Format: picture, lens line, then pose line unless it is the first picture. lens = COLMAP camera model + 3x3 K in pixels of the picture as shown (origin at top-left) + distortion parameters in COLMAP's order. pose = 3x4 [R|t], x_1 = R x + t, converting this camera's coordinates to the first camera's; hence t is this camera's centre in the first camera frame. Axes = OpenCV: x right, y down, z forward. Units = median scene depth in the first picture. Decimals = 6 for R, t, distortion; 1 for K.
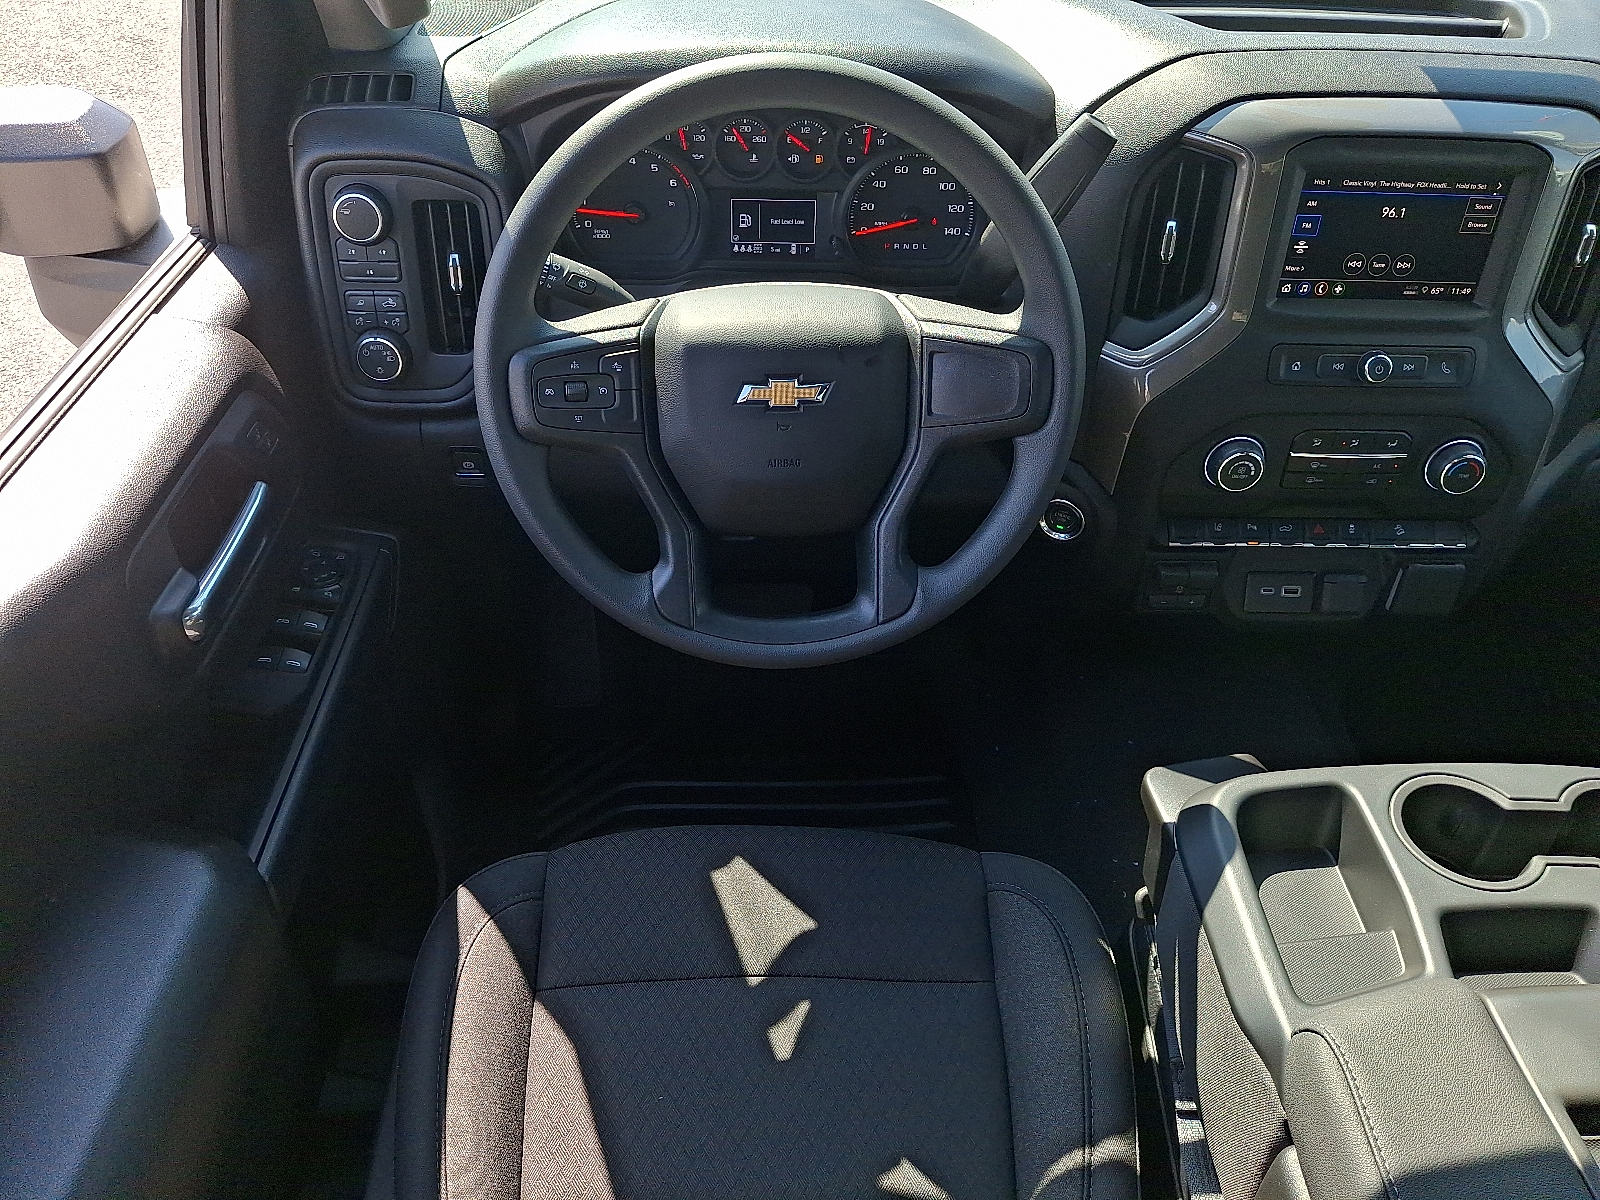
lens RADIAL K [[1176.3, 0, 800.3], [0, 1176.3, 627.5], [0, 0, 1]] dist [-0.007020, -0.149224]
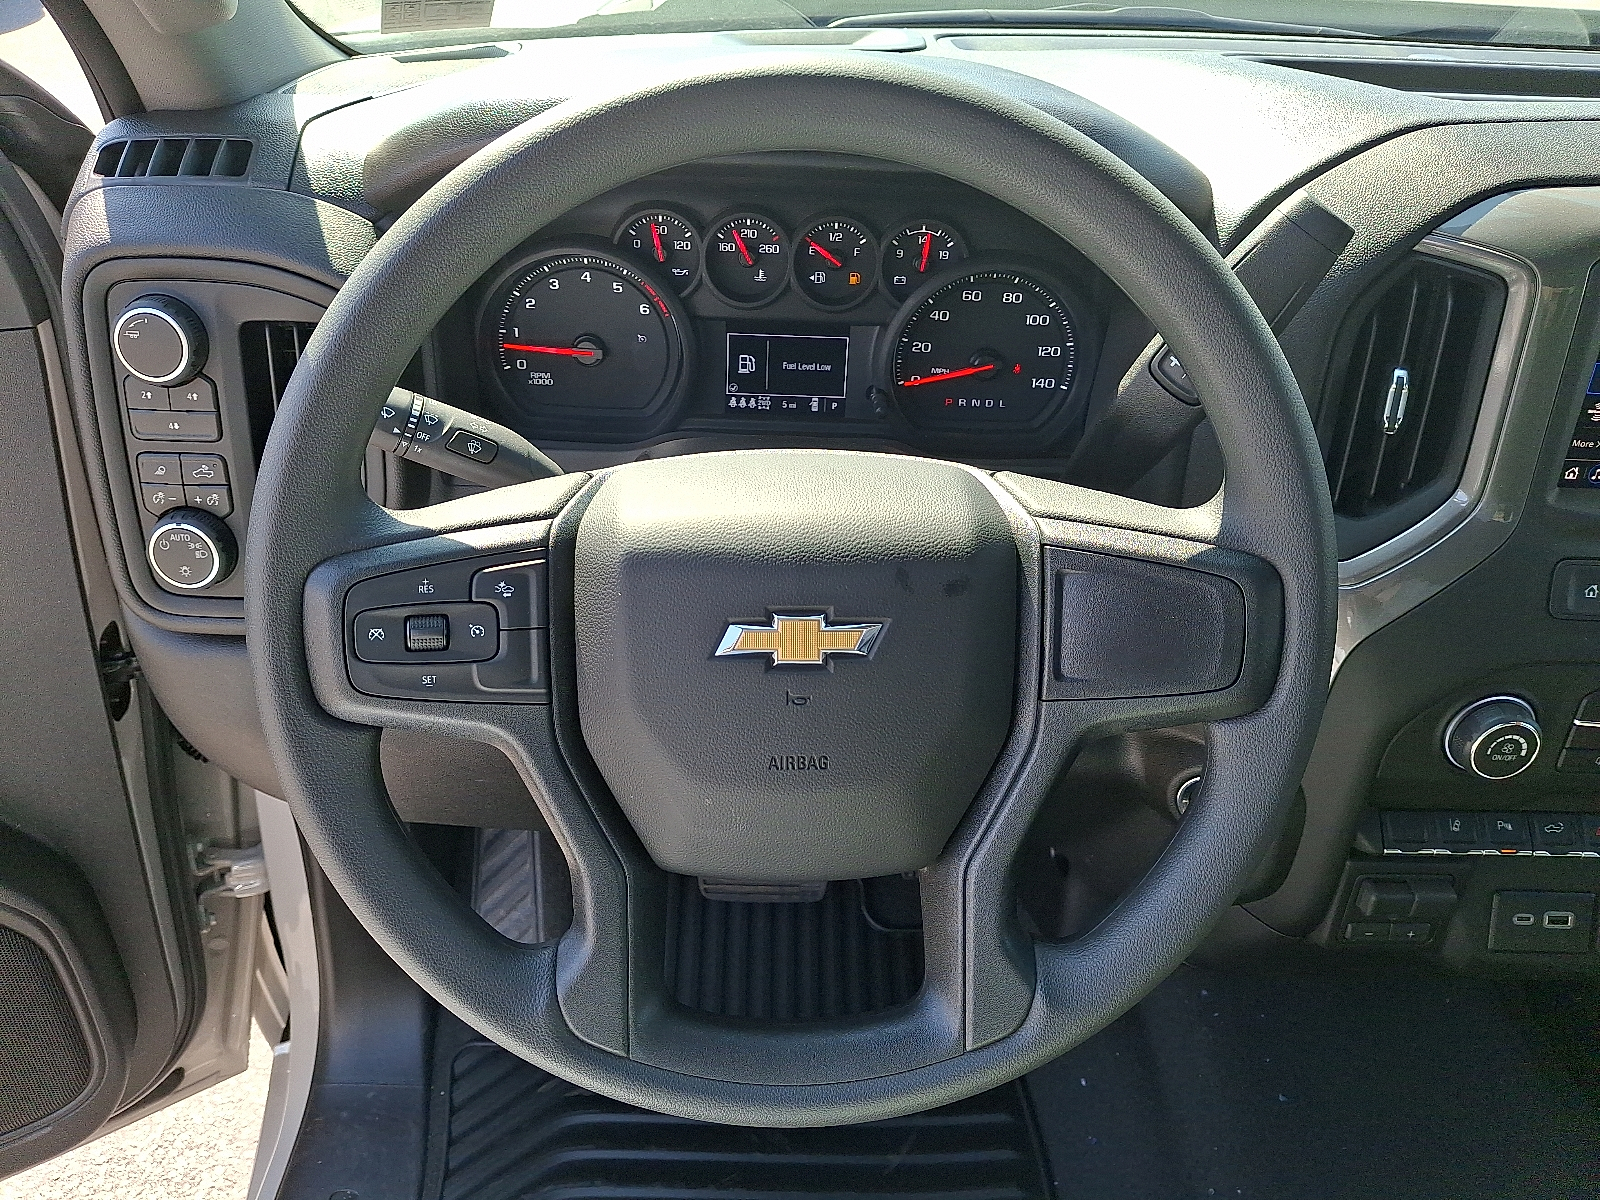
lens RADIAL K [[1160.9, 0, 800.0], [0, 1160.9, 600.0], [0, 0, 1]] dist [-0.113791, -0.005054]
pose [[0.999834, 0.016521, -0.007719, -0.008939], [-0.017537, 0.987170, -0.158709, -0.117086], [0.004997, 0.158818, 0.987295, 0.405038]]
